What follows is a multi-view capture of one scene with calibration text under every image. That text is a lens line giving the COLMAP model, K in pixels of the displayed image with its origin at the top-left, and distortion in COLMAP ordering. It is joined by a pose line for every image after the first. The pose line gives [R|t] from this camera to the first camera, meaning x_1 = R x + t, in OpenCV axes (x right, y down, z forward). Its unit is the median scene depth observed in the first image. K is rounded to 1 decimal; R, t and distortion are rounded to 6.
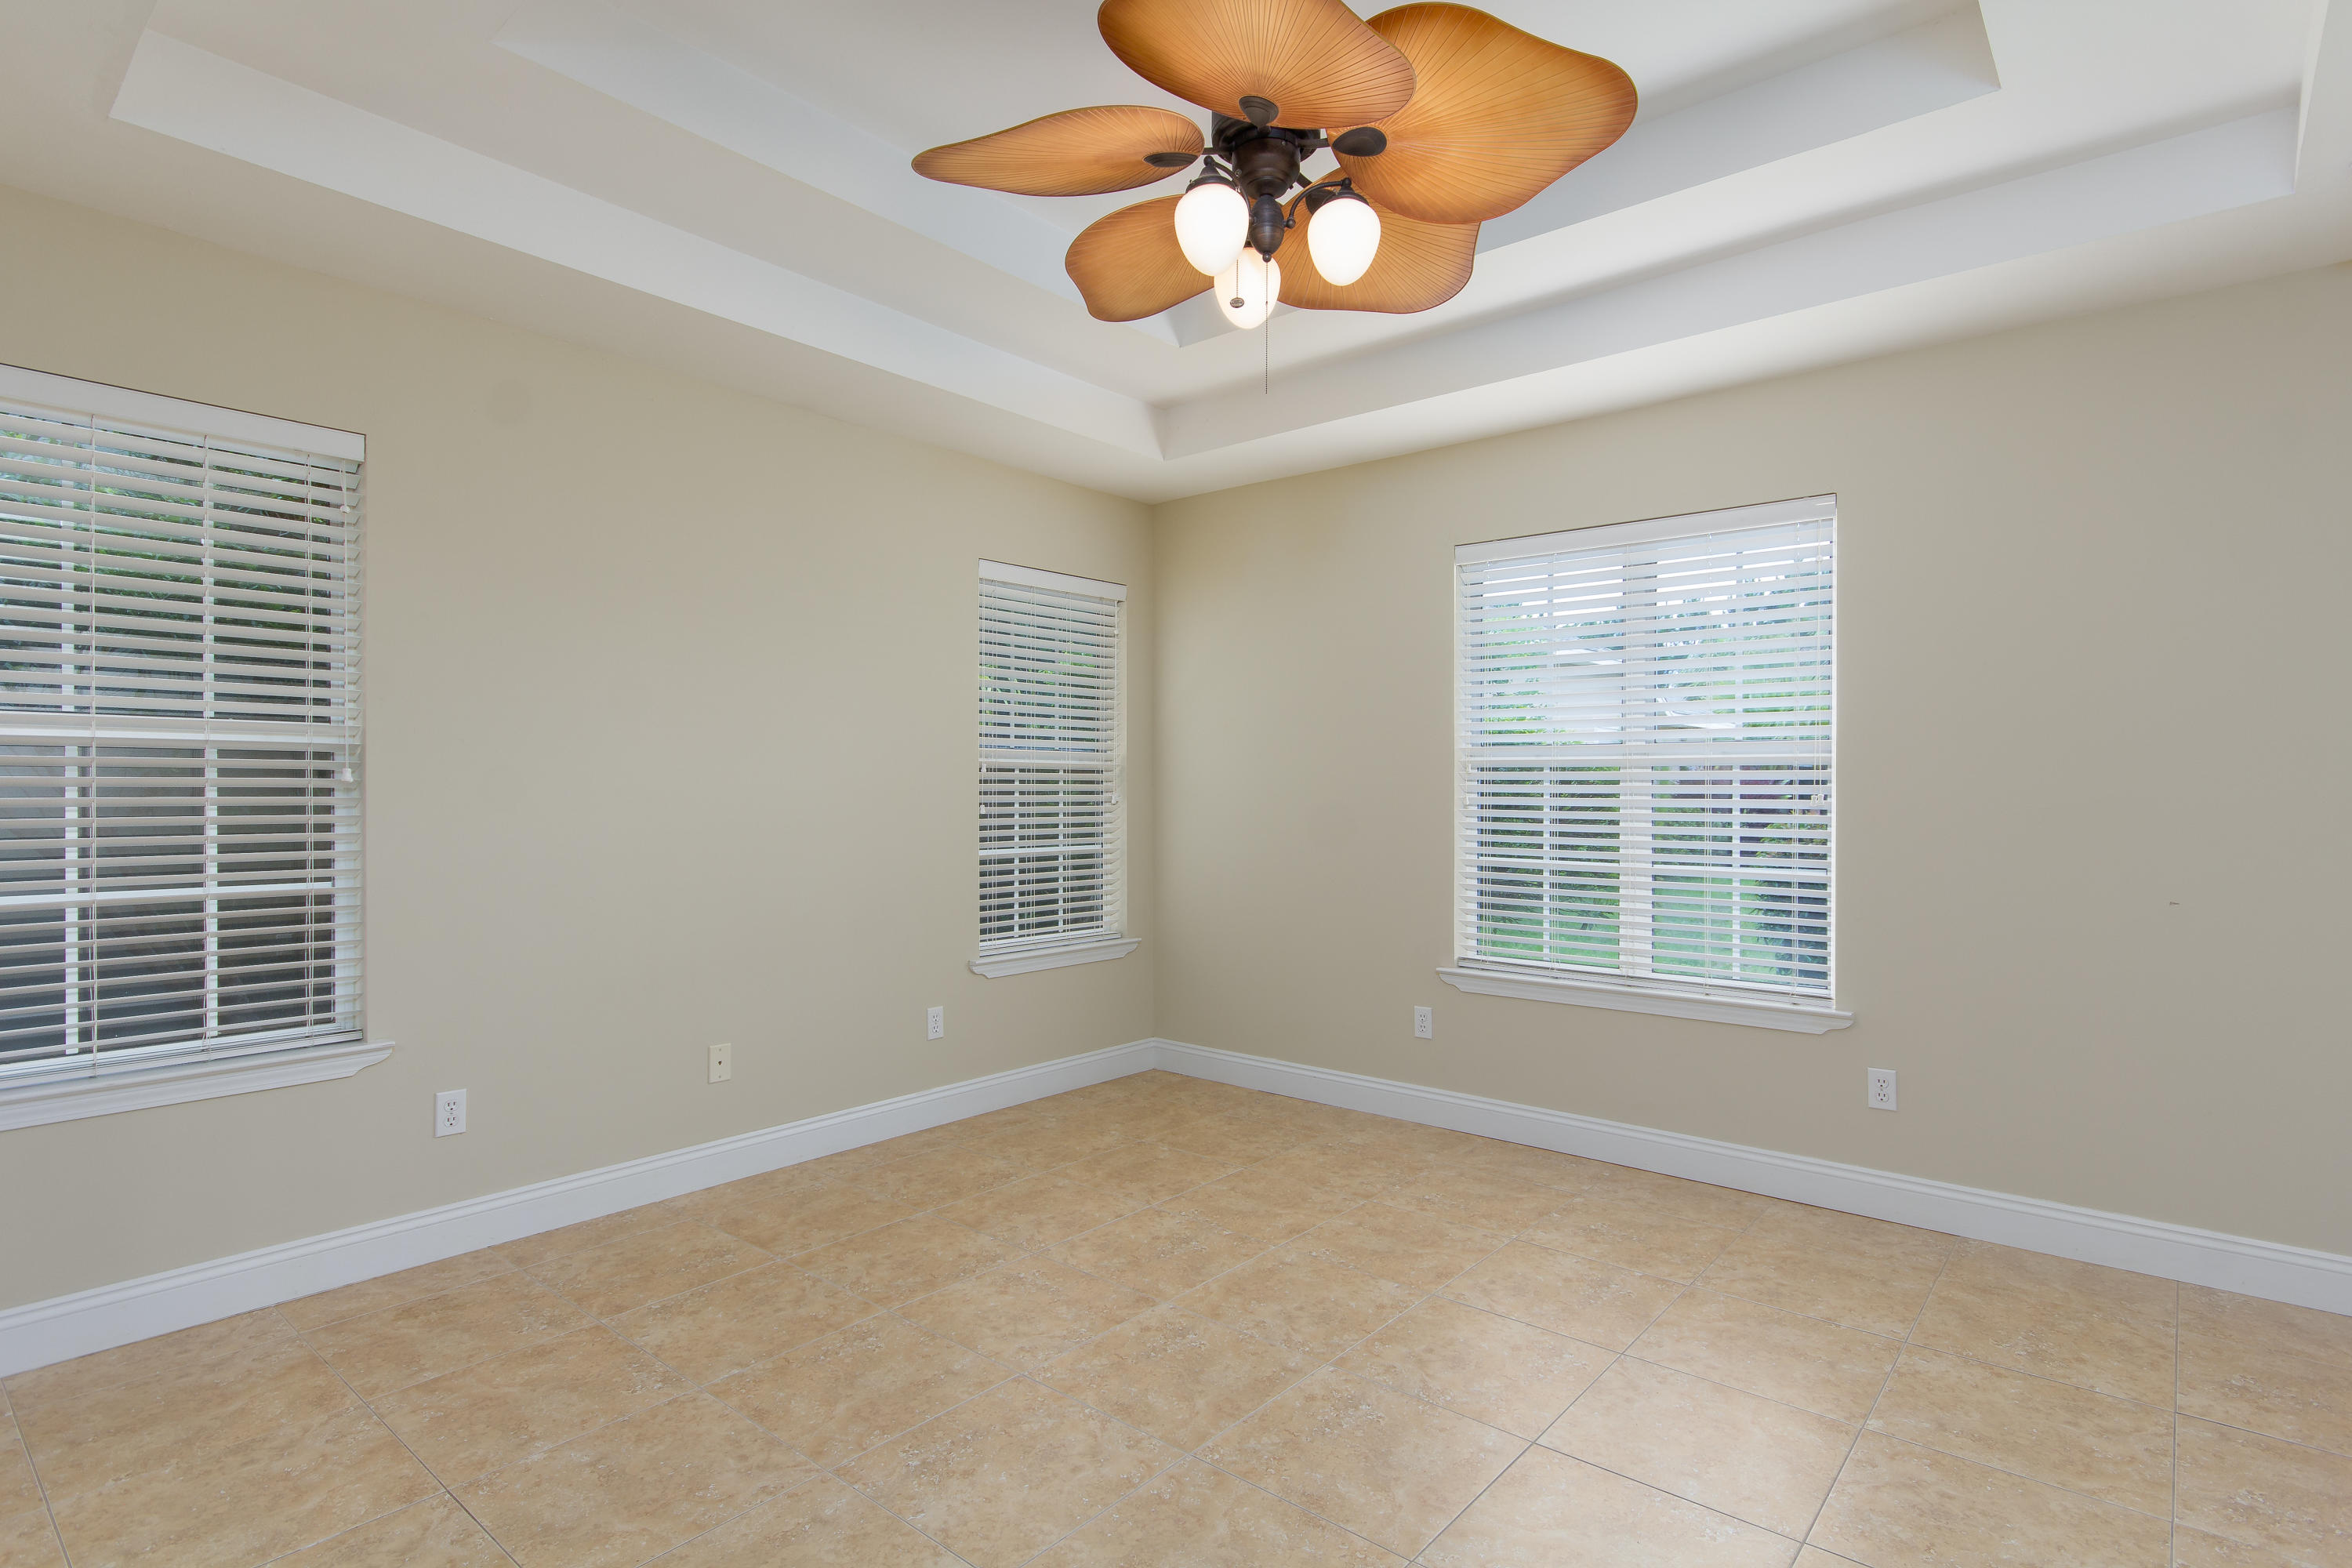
lens RADIAL K [[1187.0, 0, 1184.4], [0, 1187.0, 795.3], [0, 0, 1]] dist [0.000249, -0.000806]
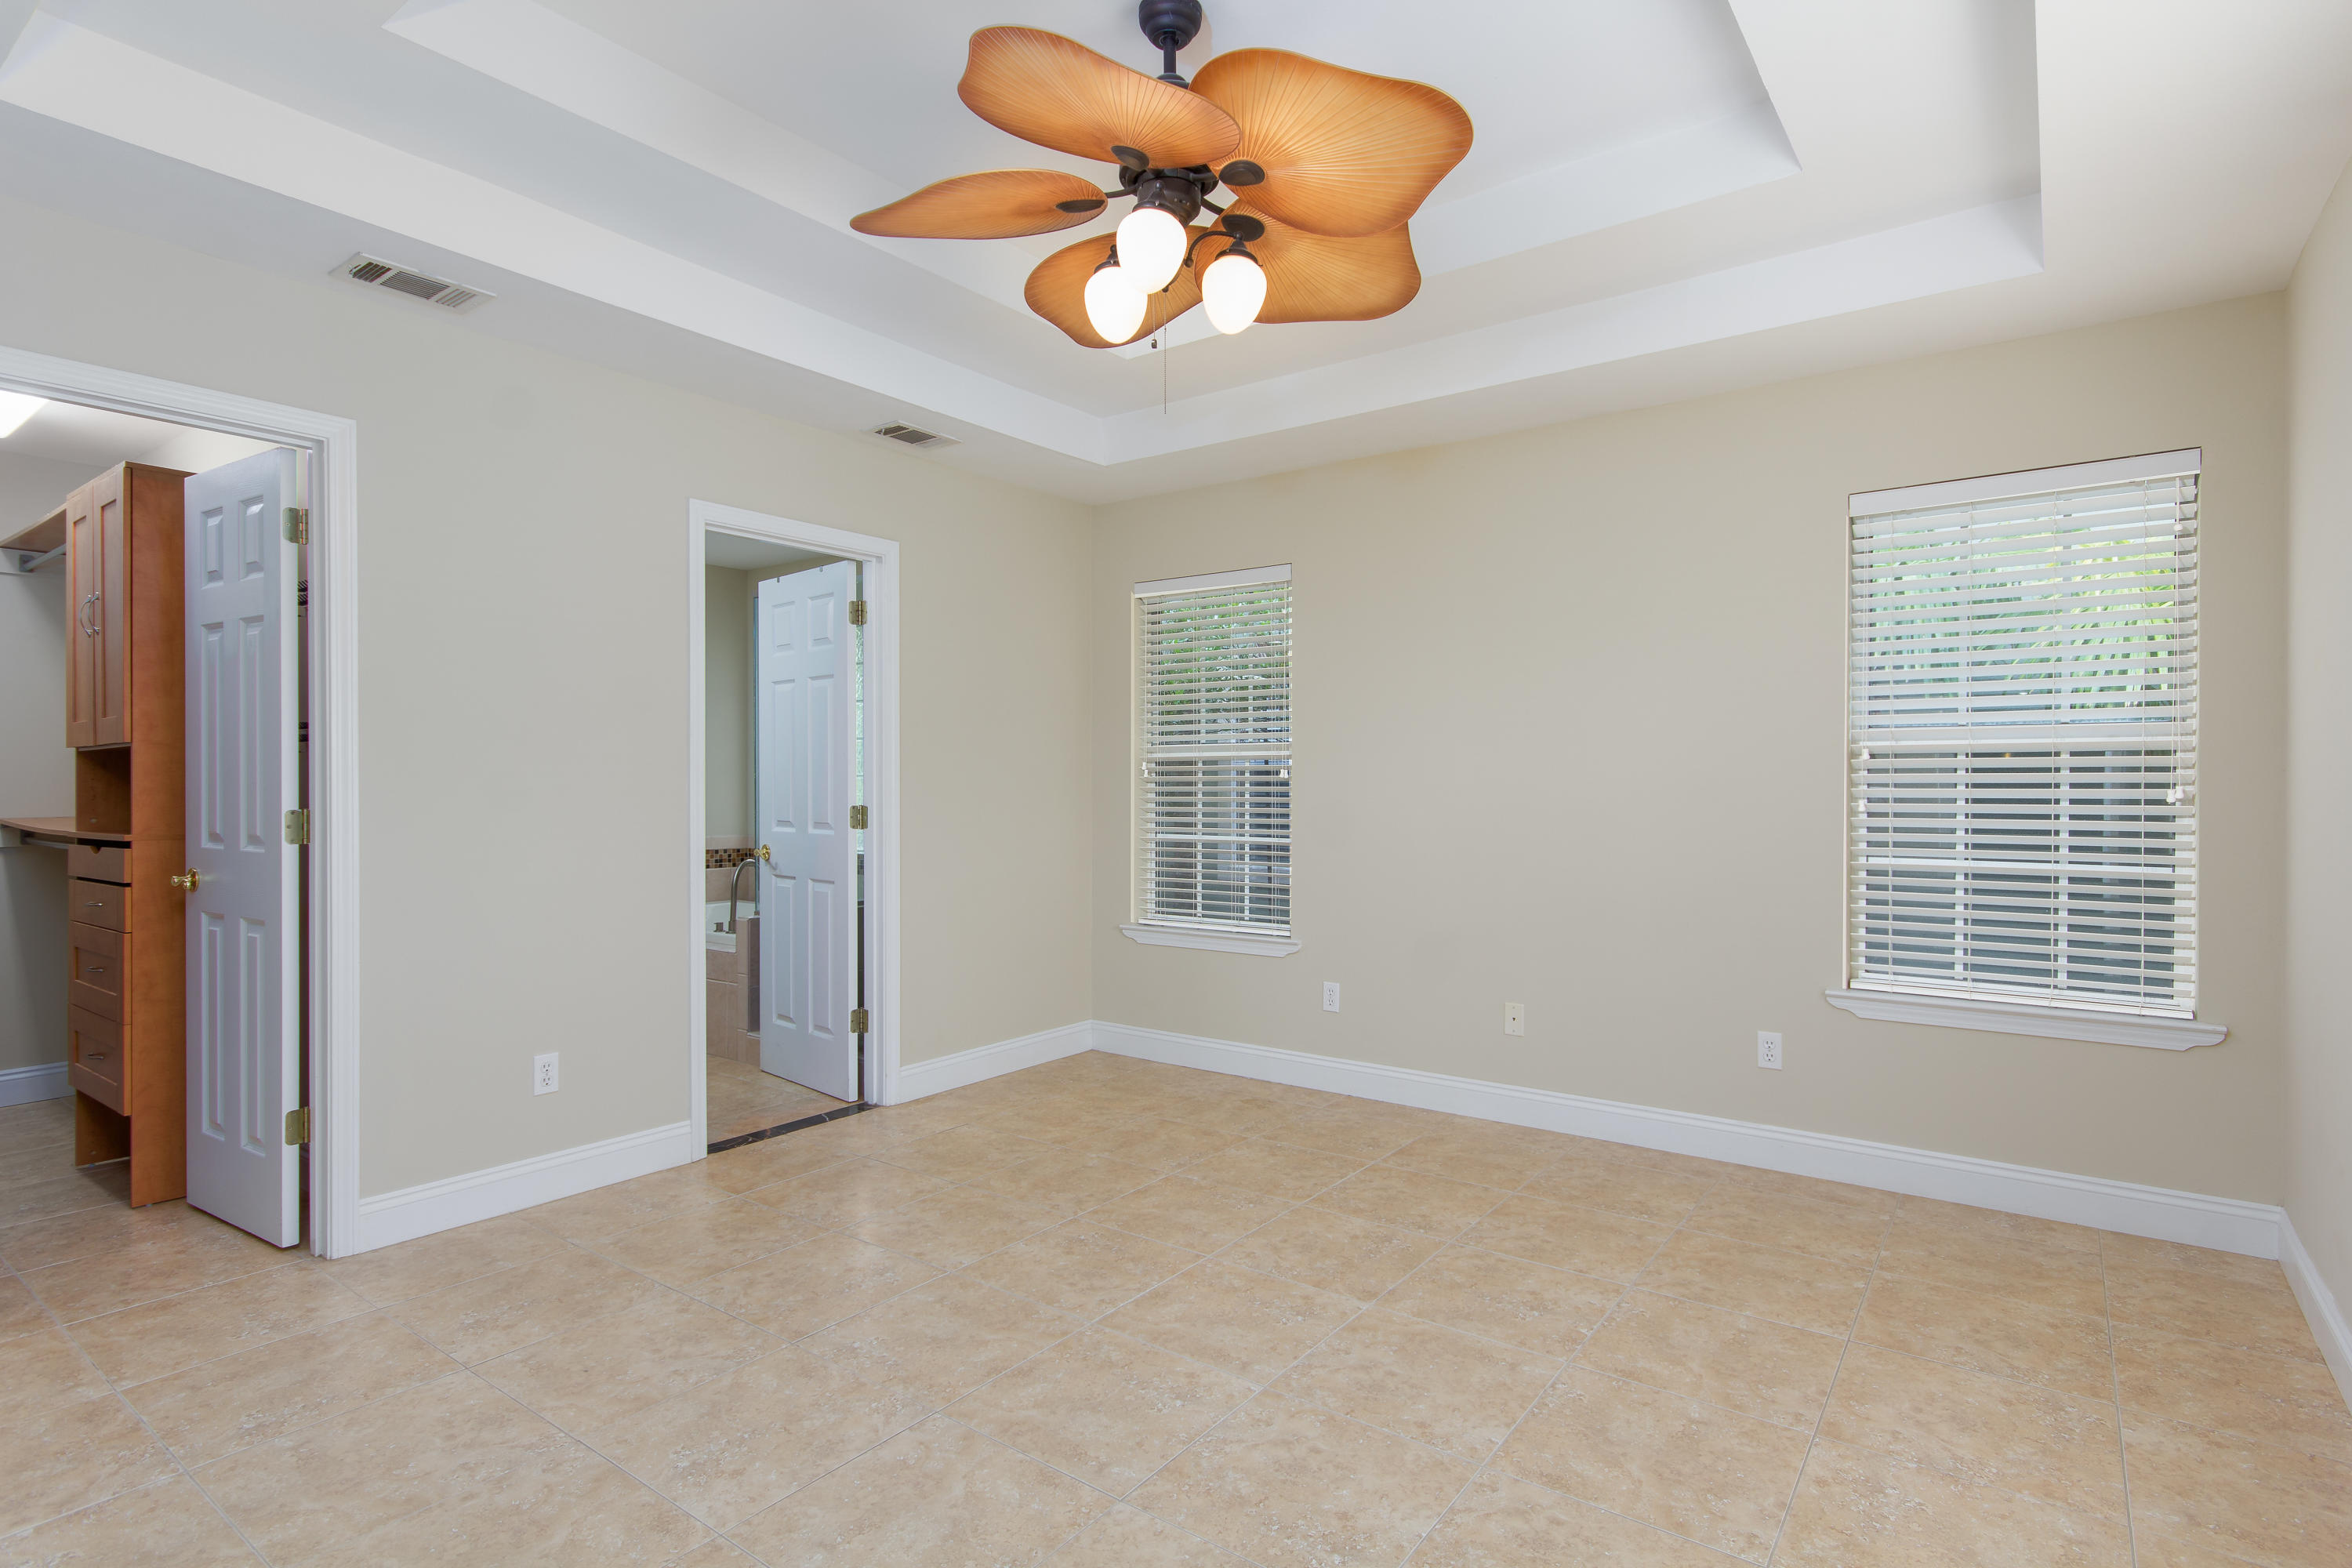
lens RADIAL K [[1187.0, 0, 1184.4], [0, 1187.0, 795.3], [0, 0, 1]] dist [0.000249, -0.000806]
pose [[0.059908, 0.009948, -0.998154, 0.801418], [-0.003719, 0.999946, 0.009743, -0.002065], [0.998197, 0.003128, 0.059941, 0.664023]]
